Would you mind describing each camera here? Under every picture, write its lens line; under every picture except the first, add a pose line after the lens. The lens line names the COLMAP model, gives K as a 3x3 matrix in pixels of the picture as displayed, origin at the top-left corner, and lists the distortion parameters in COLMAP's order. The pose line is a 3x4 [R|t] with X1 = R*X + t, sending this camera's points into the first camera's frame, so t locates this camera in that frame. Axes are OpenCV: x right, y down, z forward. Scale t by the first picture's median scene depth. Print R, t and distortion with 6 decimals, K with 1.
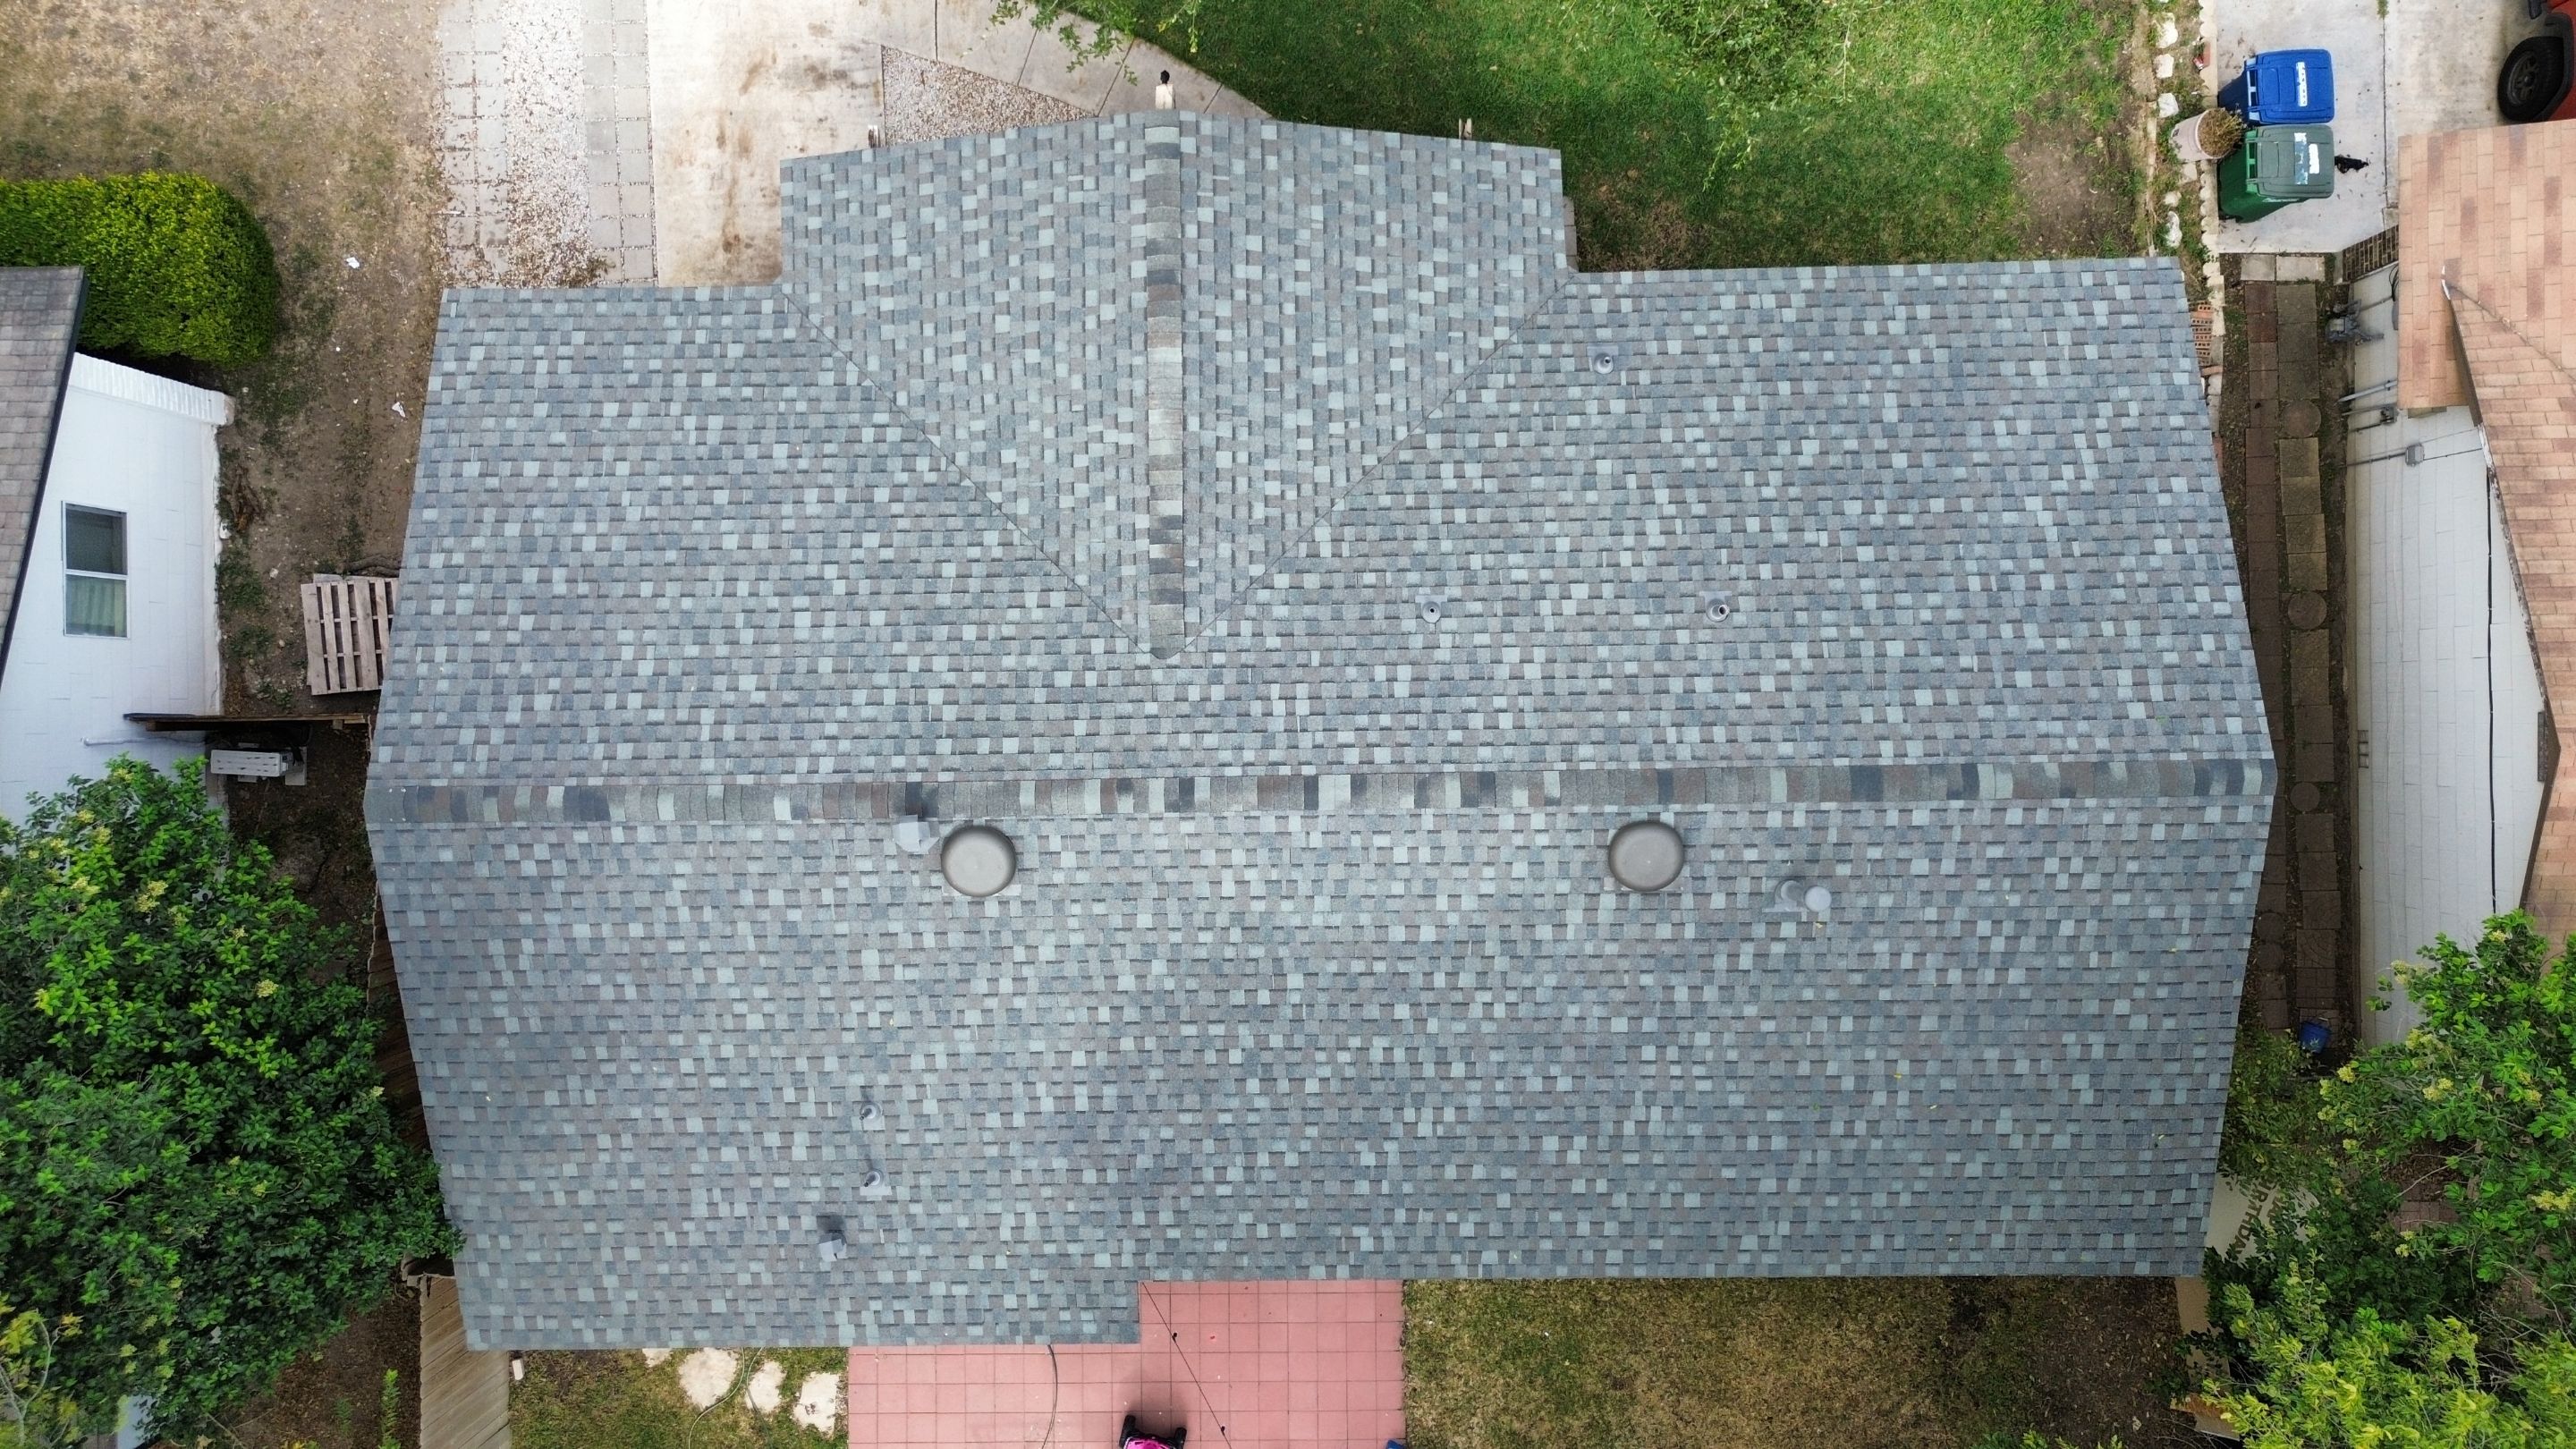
lens RADIAL K [[1817.5, 0, 1295.7], [0, 1817.5, 721.7], [0, 0, 1]] dist [0.086091, -0.085514]
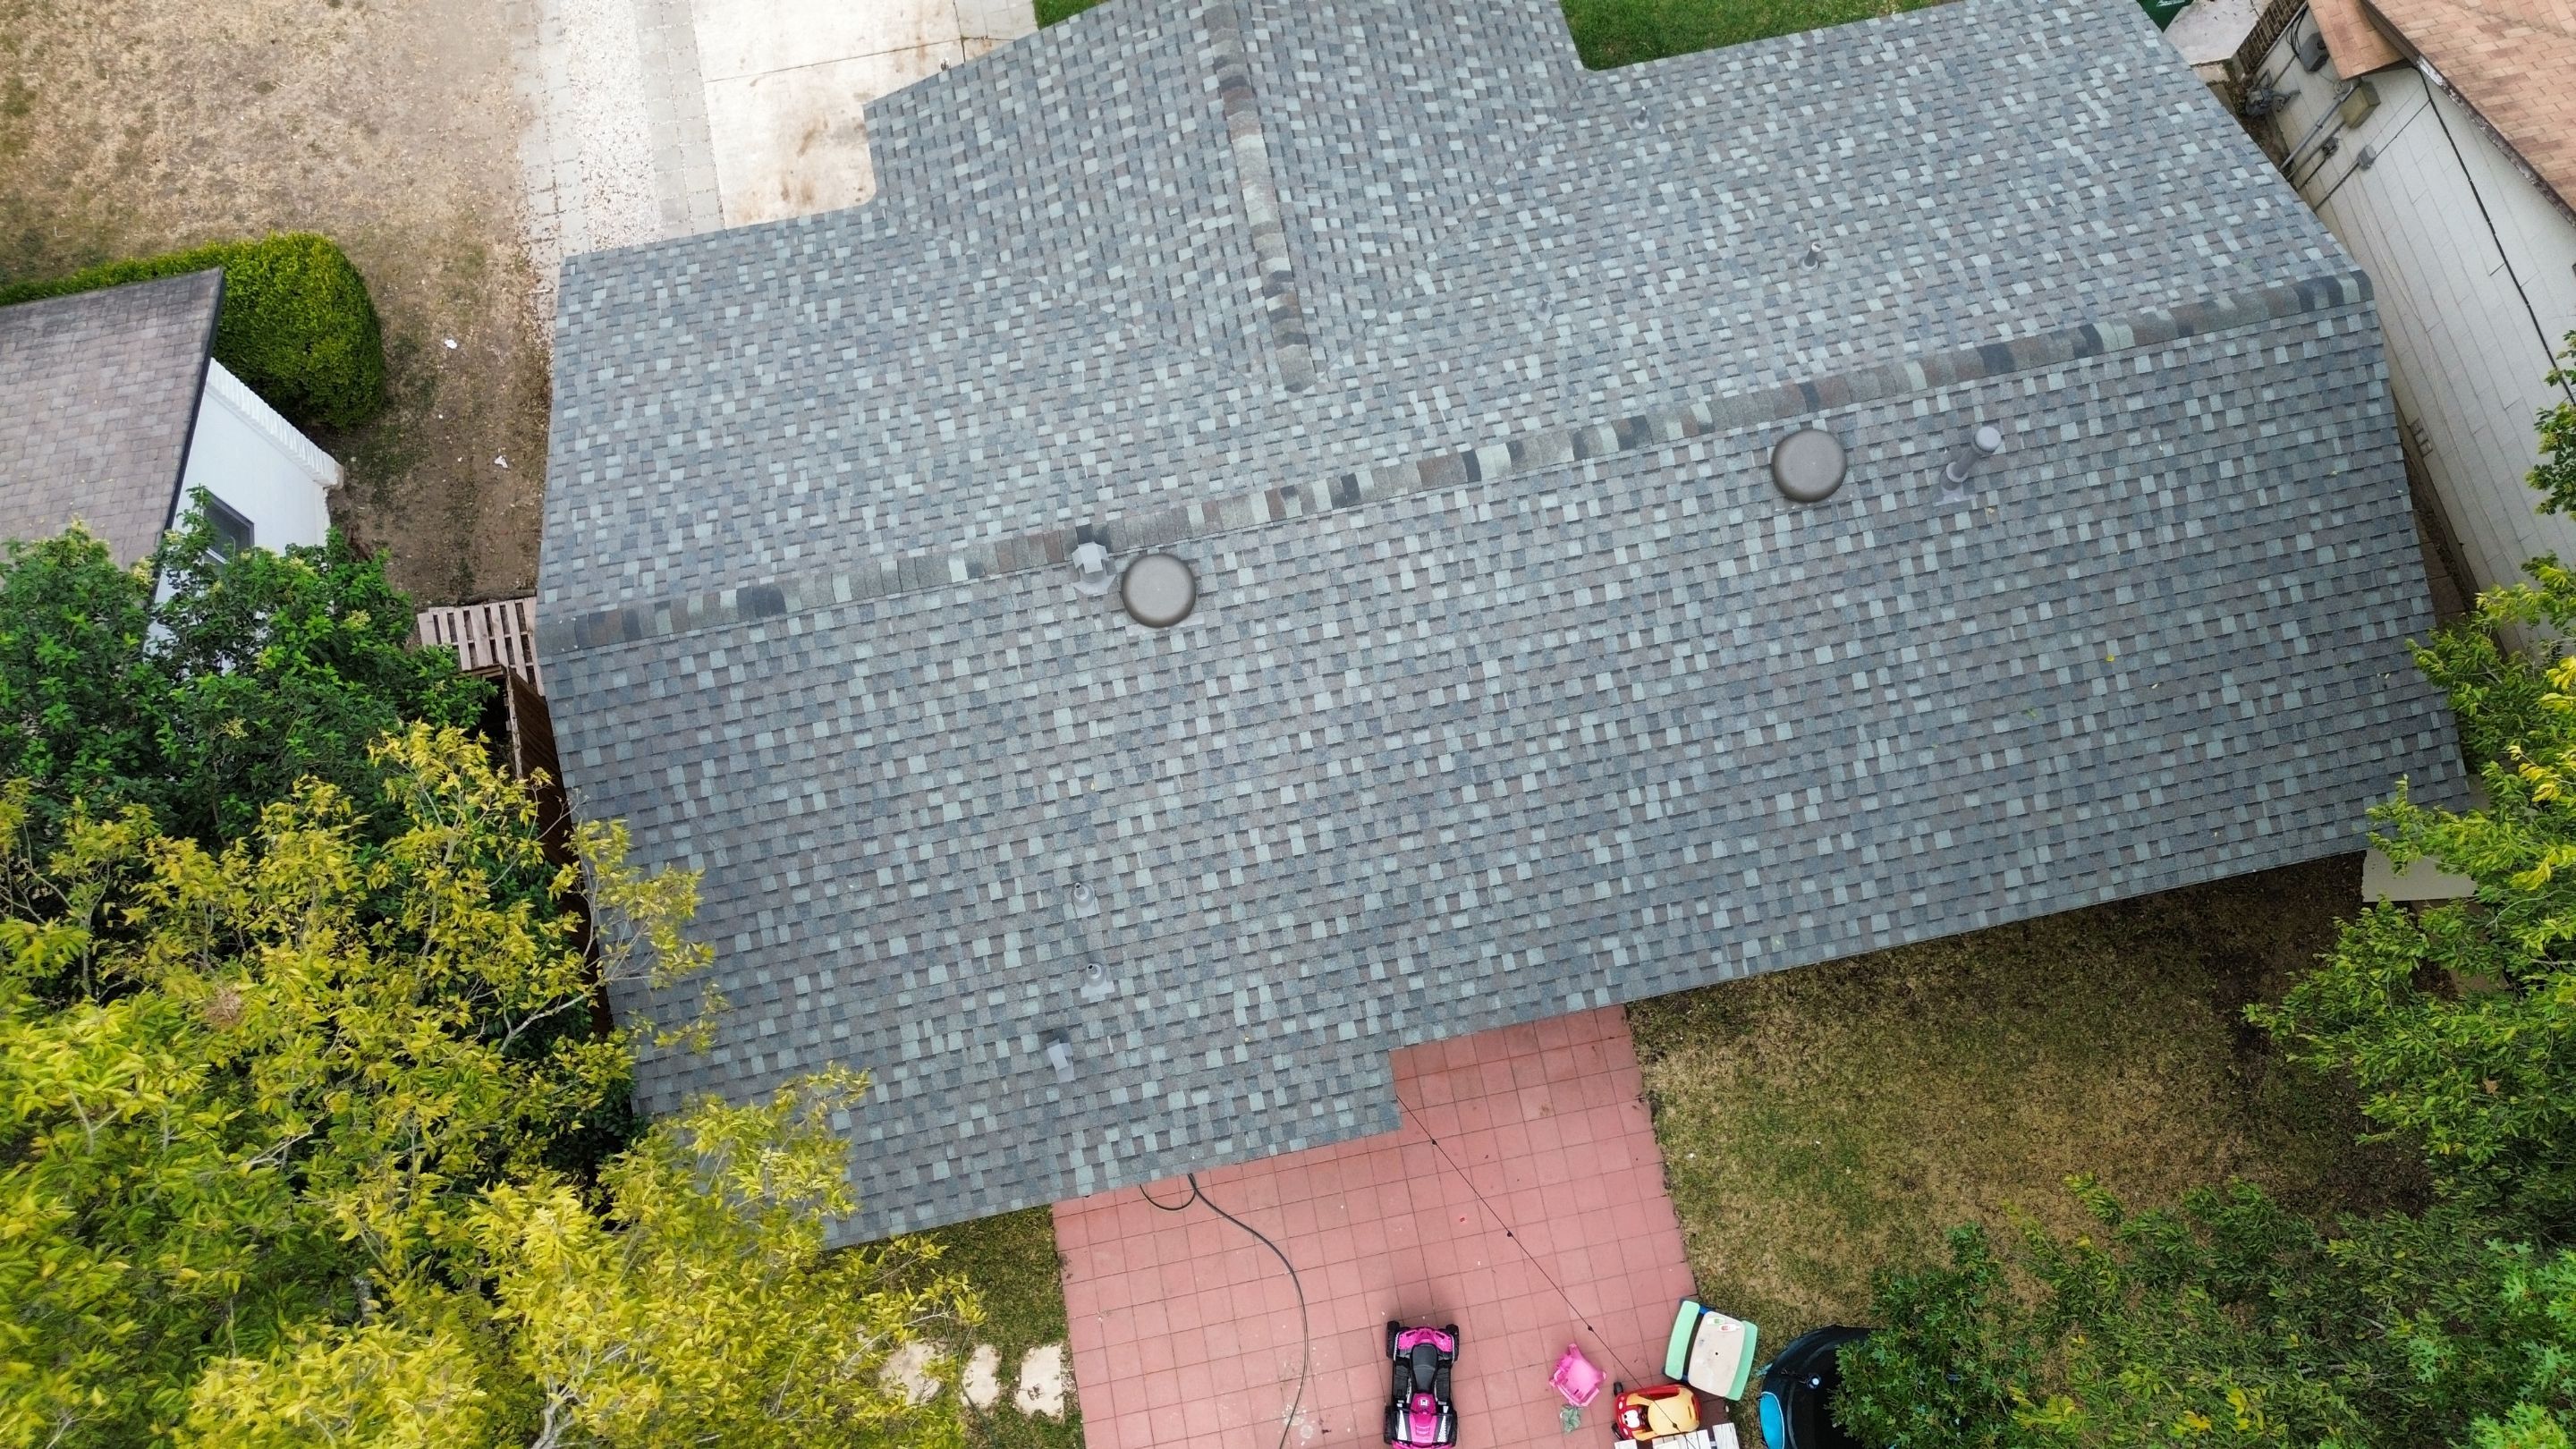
lens RADIAL K [[1819.8, 0, 1297.9], [0, 1819.8, 719.9], [0, 0, 1]] dist [0.082293, -0.081170]
pose [[0.982202, -0.176461, 0.064343, -0.169781], [0.187737, 0.932867, -0.307432, 0.447189], [-0.005774, 0.314040, 0.949392, 0.075983]]
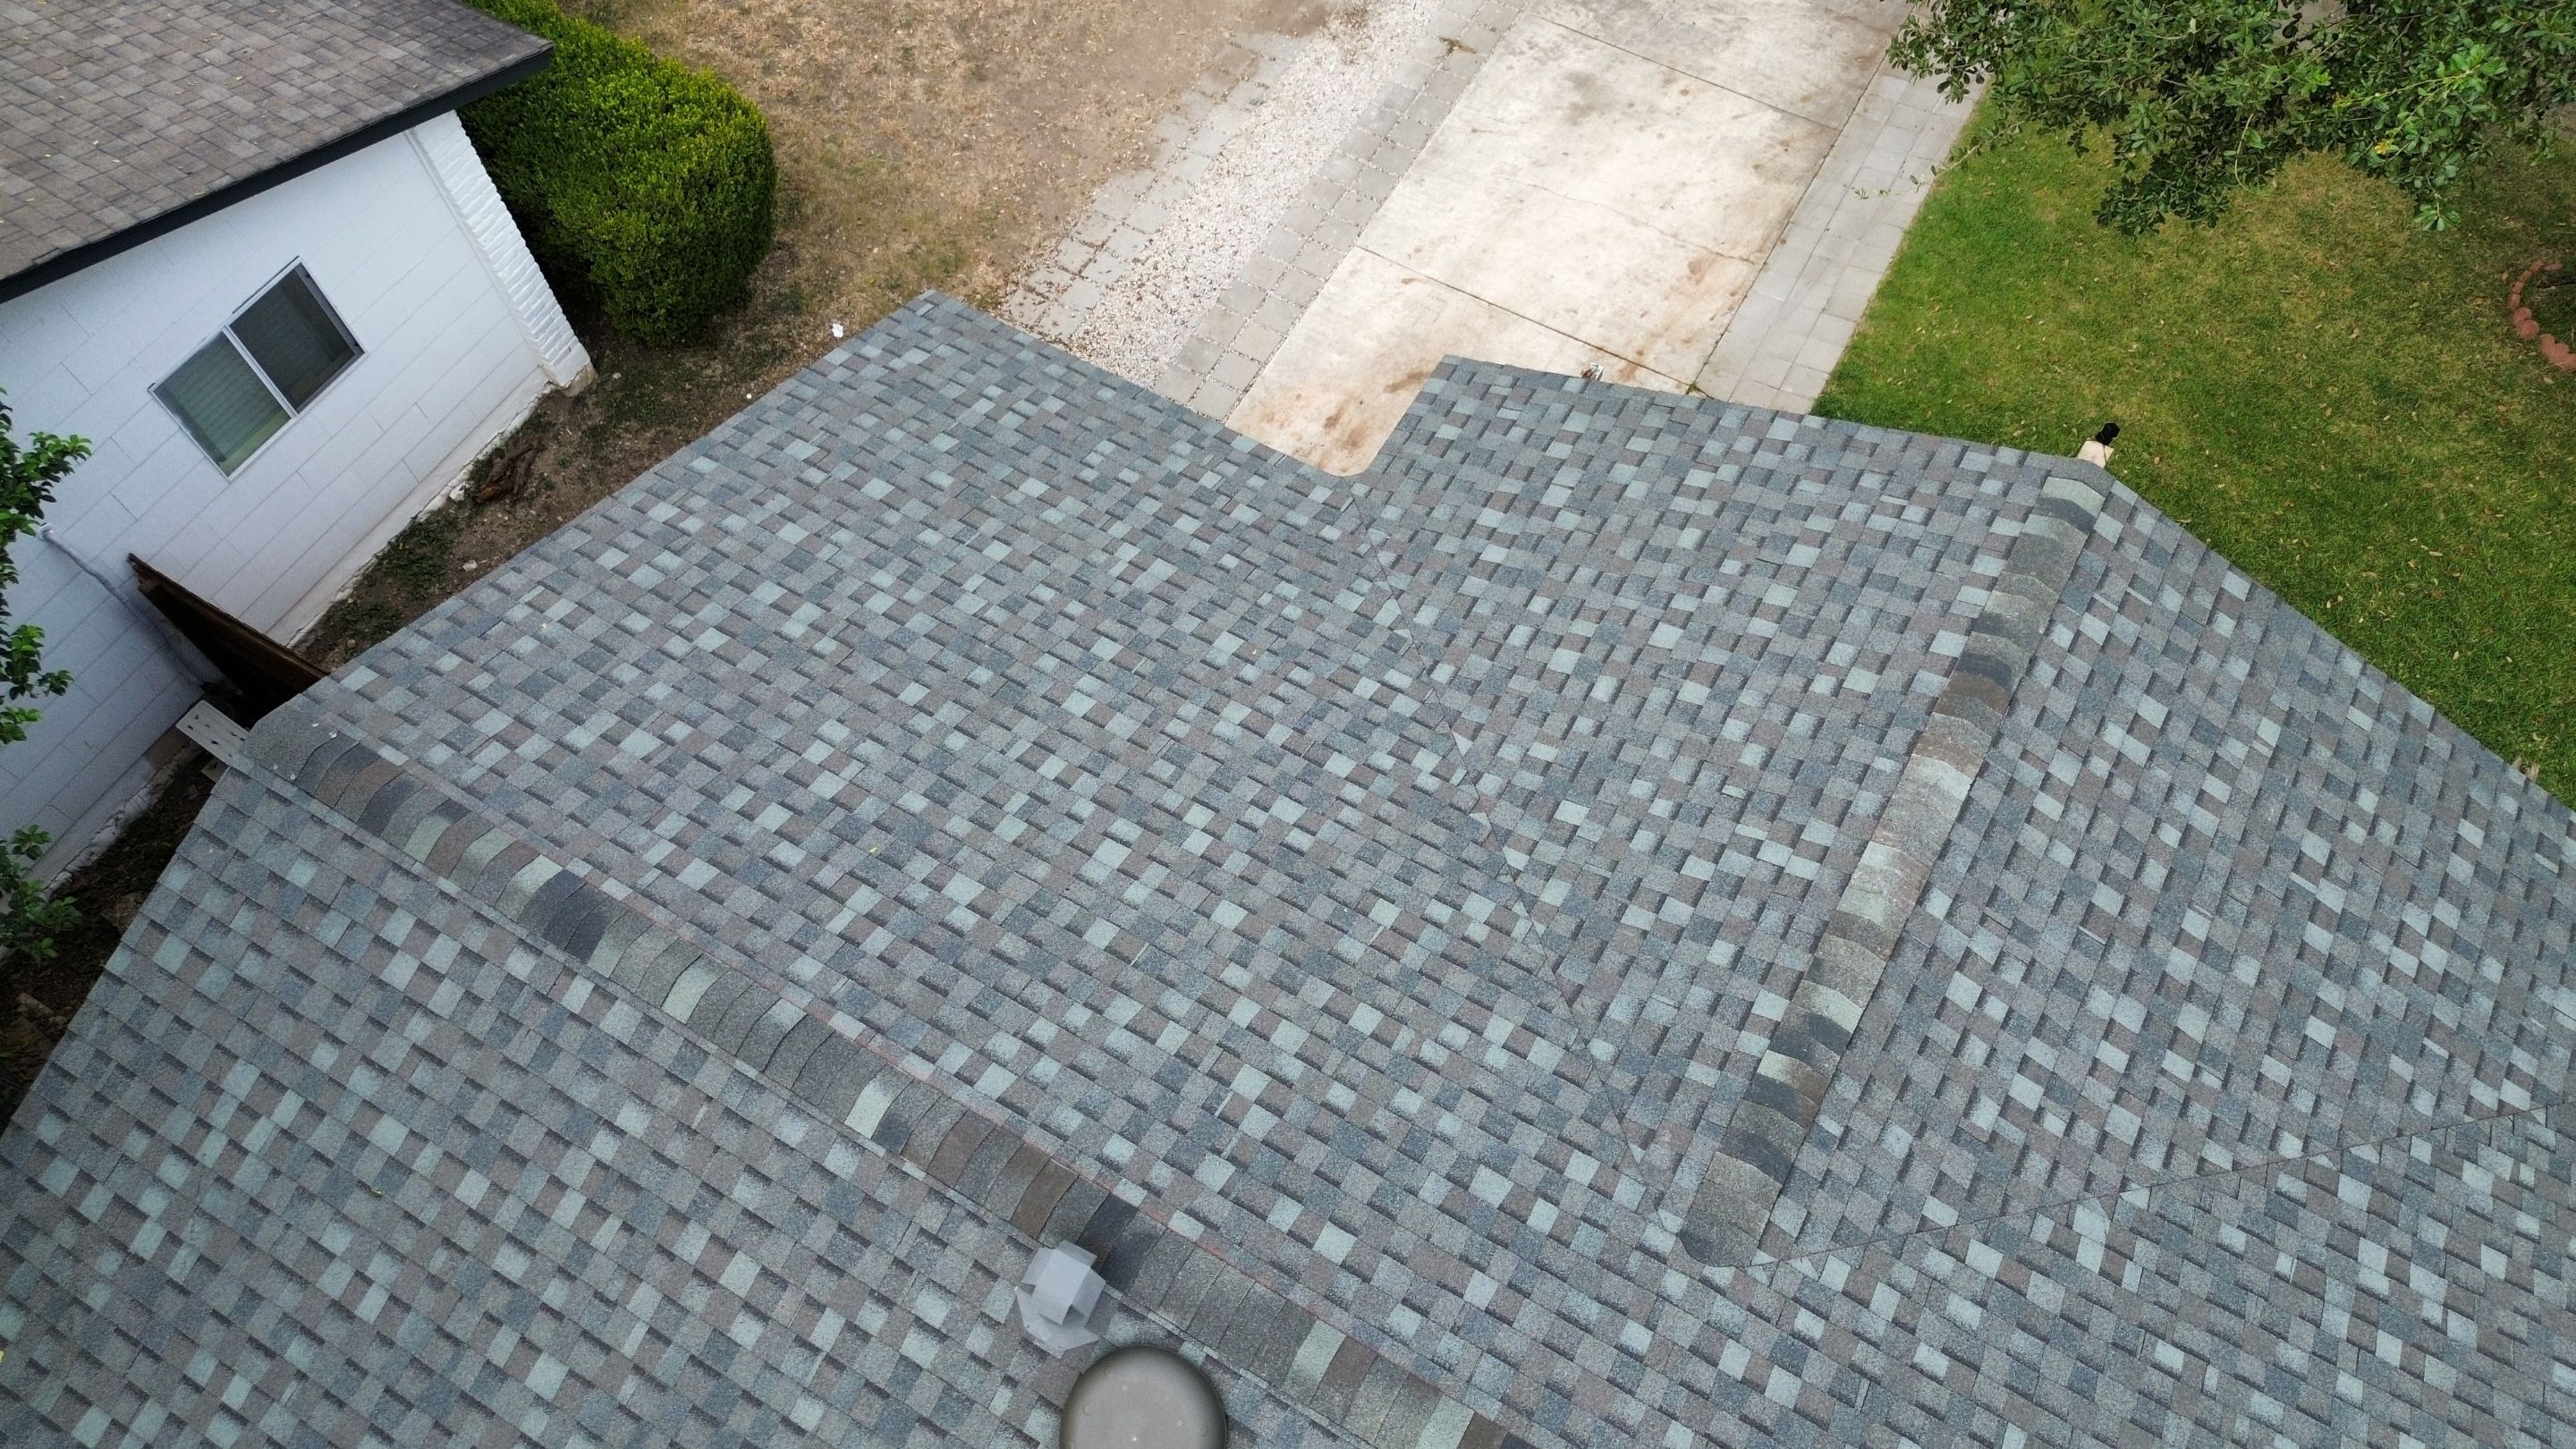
lens RADIAL K [[1817.5, 0, 1295.7], [0, 1817.5, 721.7], [0, 0, 1]] dist [0.086091, -0.085514]
pose [[0.857257, 0.451222, -0.248010, -0.105510], [-0.514884, 0.749331, -0.416410, 0.110453], [-0.002052, 0.484667, 0.874696, 0.504998]]
